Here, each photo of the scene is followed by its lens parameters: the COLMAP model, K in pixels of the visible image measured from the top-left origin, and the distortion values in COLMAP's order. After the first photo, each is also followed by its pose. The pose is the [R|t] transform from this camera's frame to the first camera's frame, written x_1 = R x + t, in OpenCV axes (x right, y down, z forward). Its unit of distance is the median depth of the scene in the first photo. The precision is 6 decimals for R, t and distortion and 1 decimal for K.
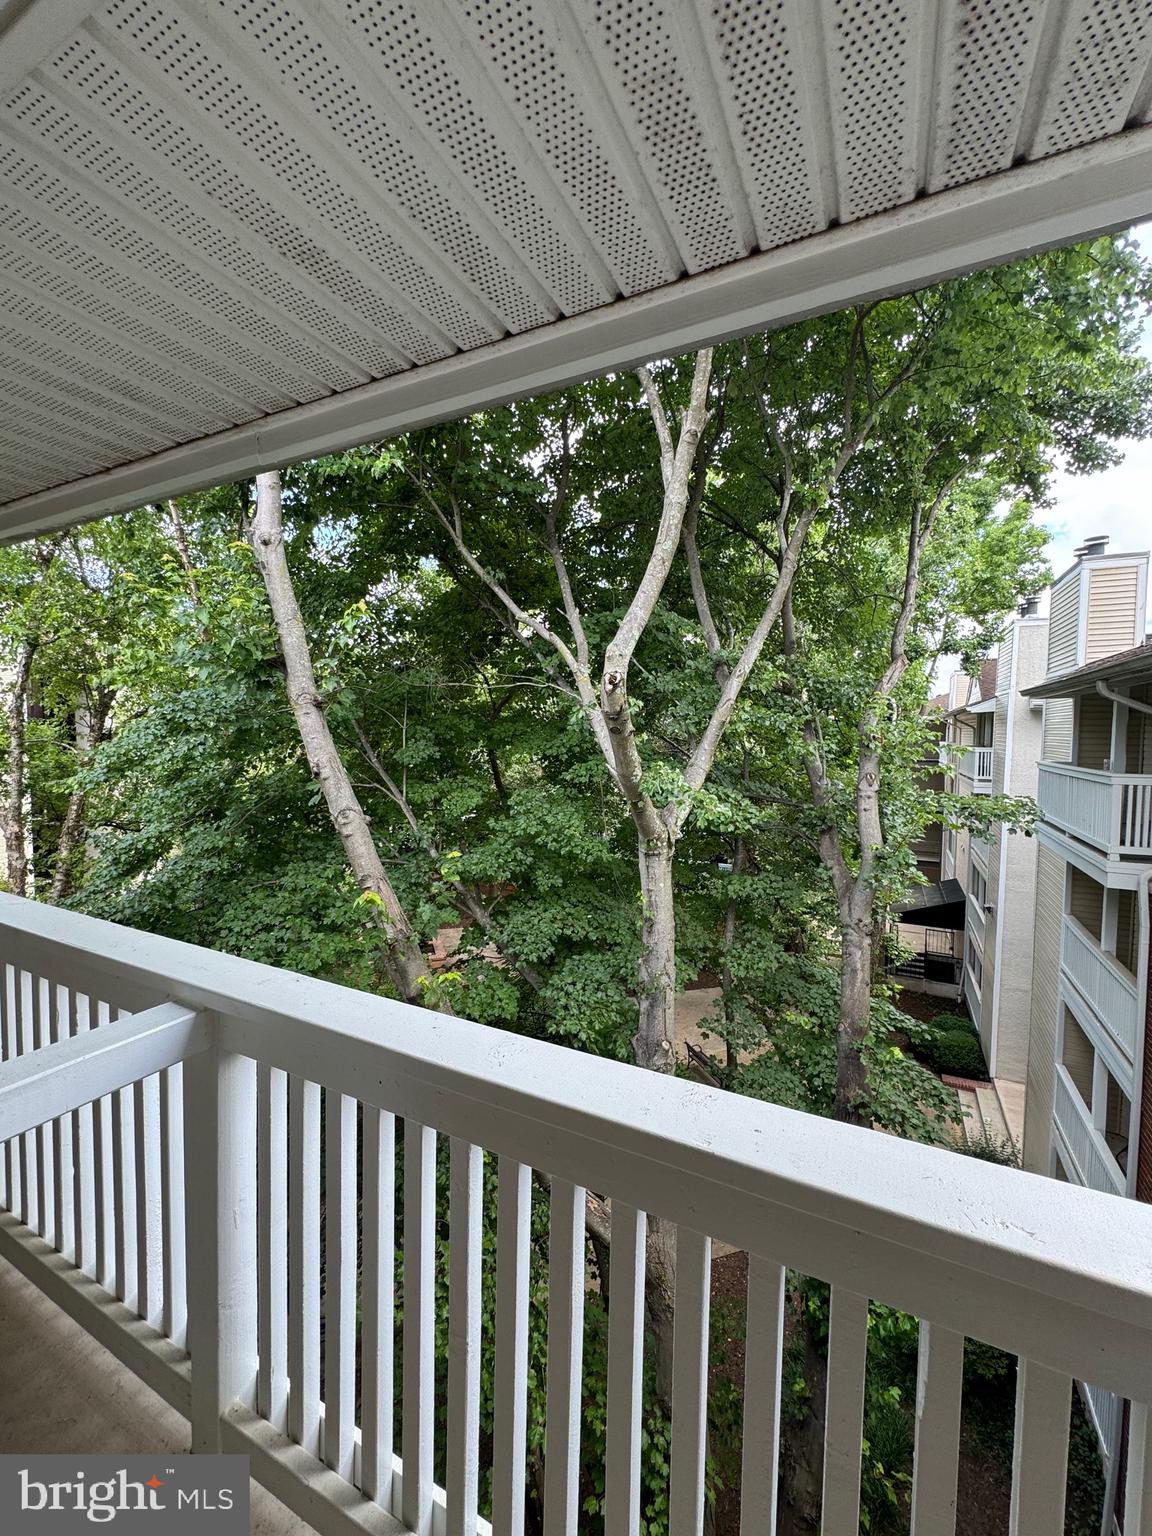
lens RADIAL K [[611.9, 0, 579.1], [0, 611.9, 769.2], [0, 0, 1]] dist [-0.001294, 0.000398]
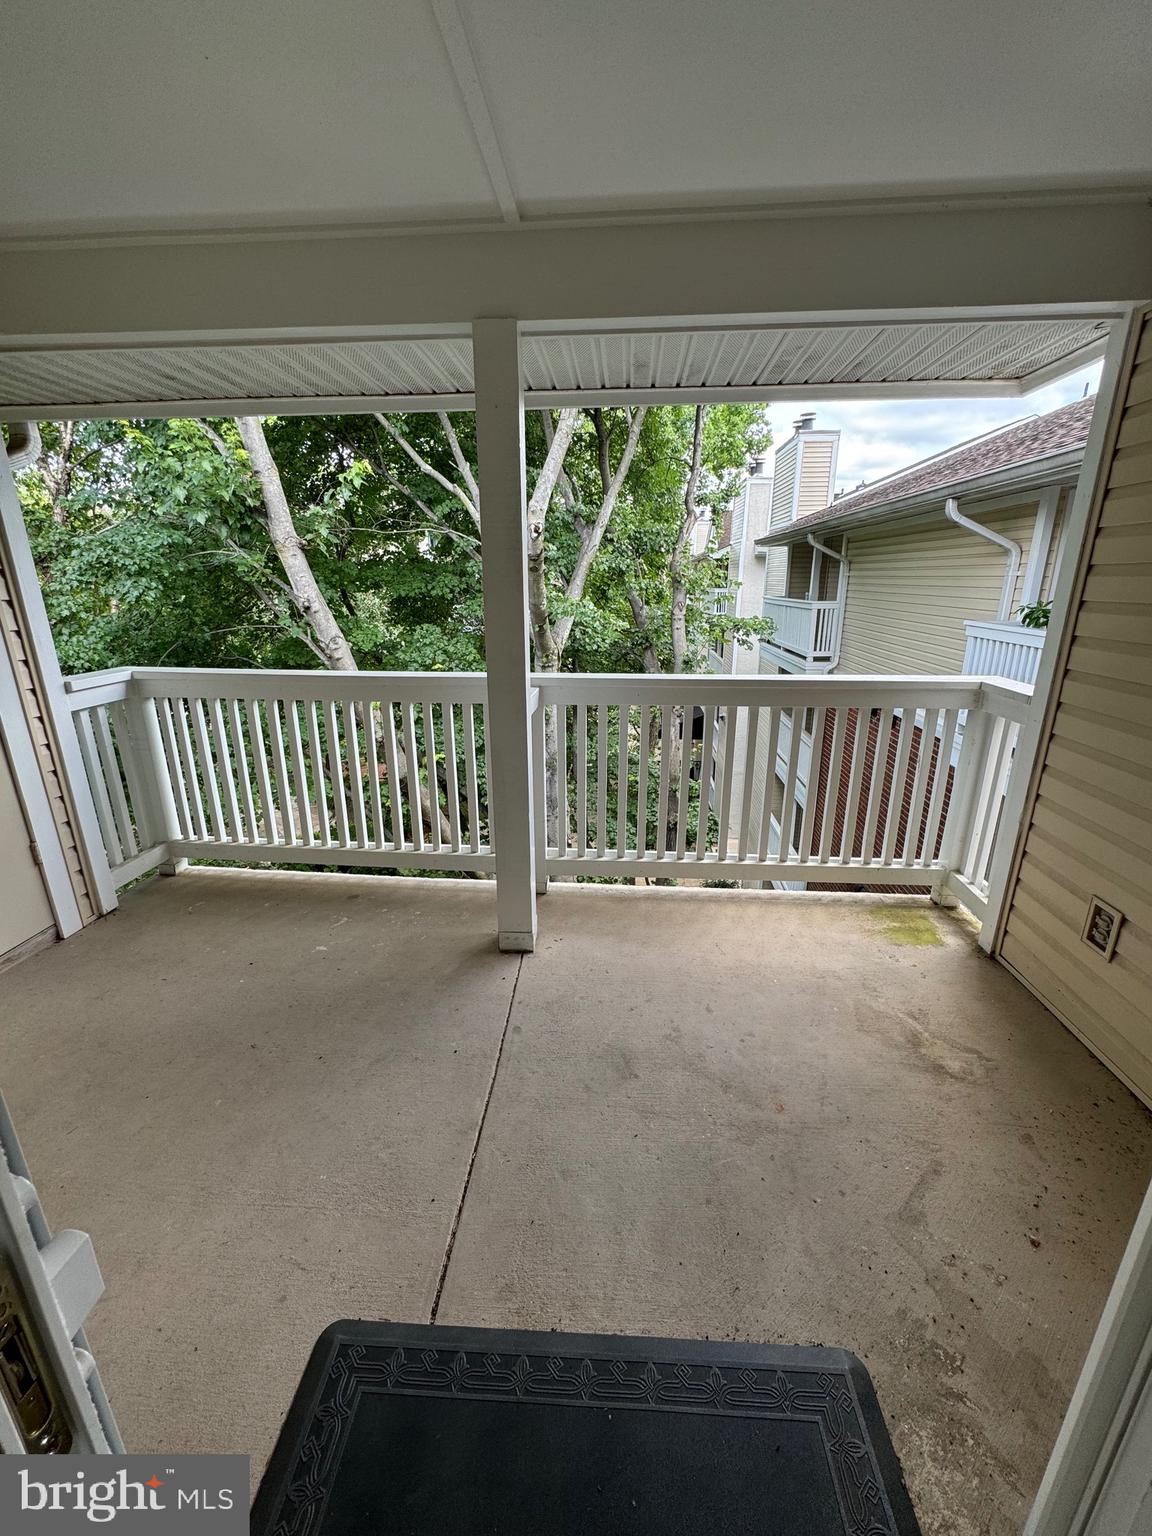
lens RADIAL K [[611.9, 0, 579.1], [0, 611.9, 769.2], [0, 0, 1]] dist [-0.001294, 0.000398]
pose [[0.925411, -0.123063, 0.358428, -0.227081], [0.035021, 0.969529, 0.242459, 0.023730], [-0.377344, -0.211822, 0.901523, -0.200735]]
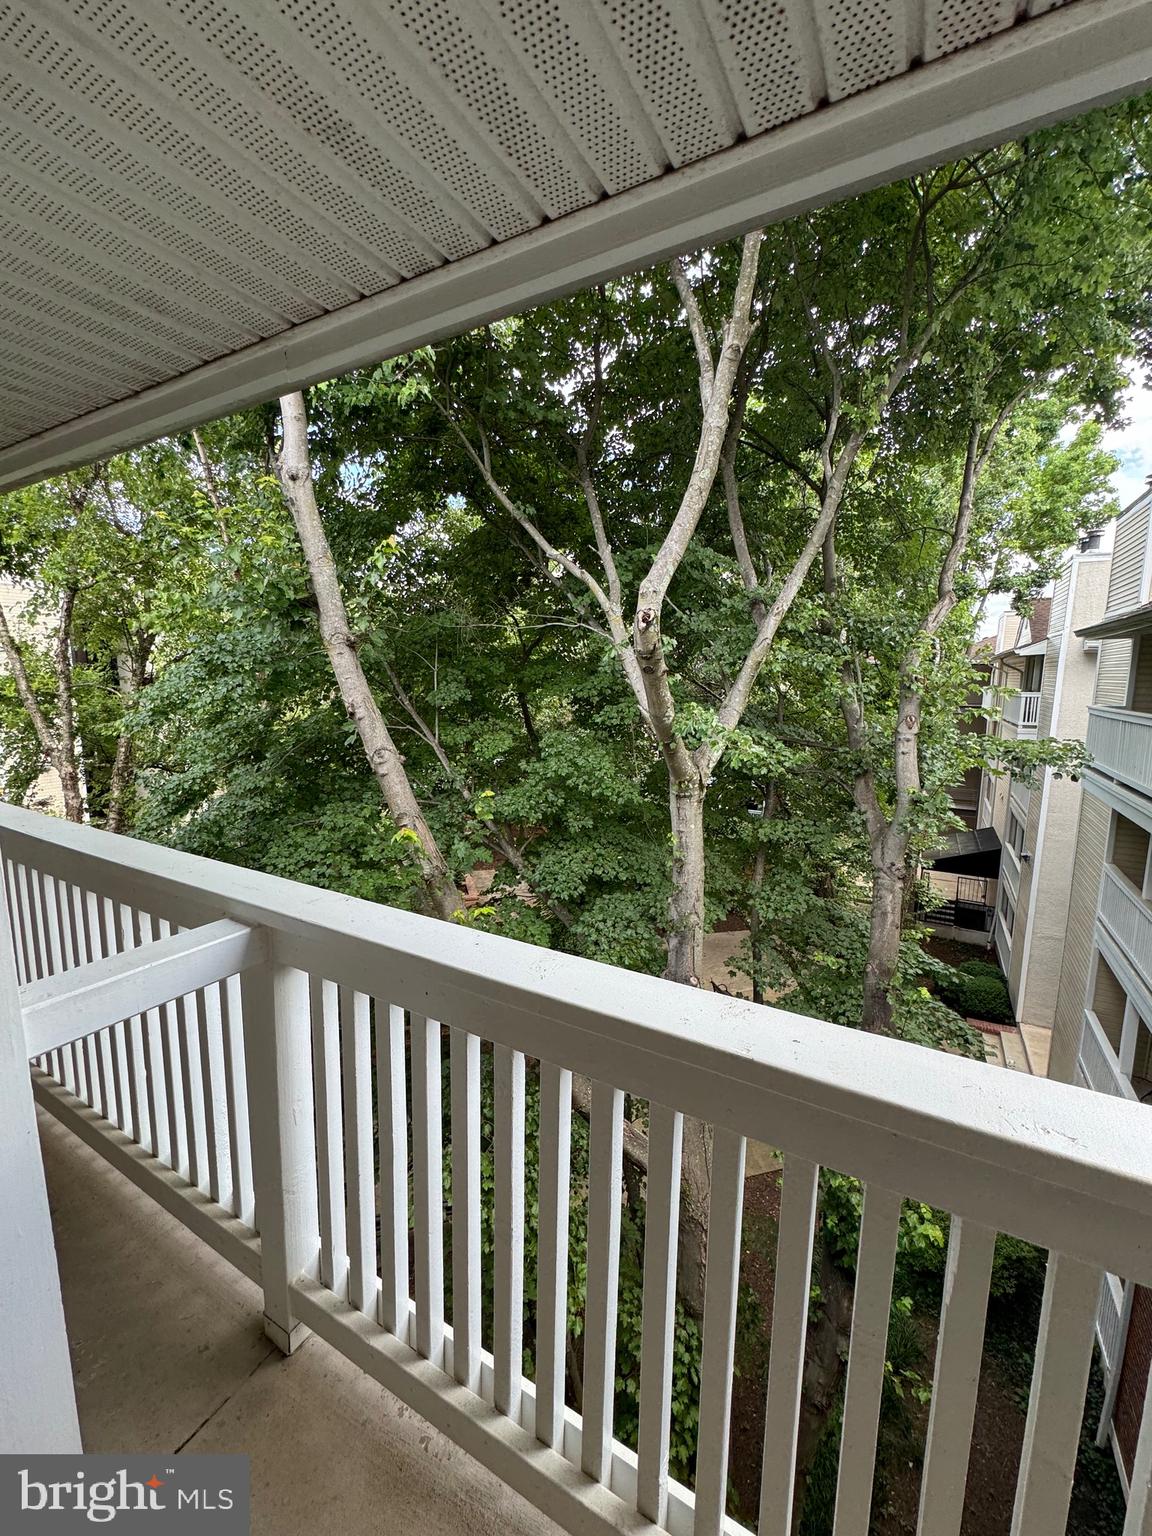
lens RADIAL K [[611.5, 0, 580.0], [0, 611.5, 768.7], [0, 0, 1]] dist [-0.000199, -0.000072]
pose [[0.998904, 0.005542, -0.046474, -0.002264], [-0.001466, 0.996183, 0.087279, 0.005034], [0.046780, -0.087115, 0.995099, 0.000866]]
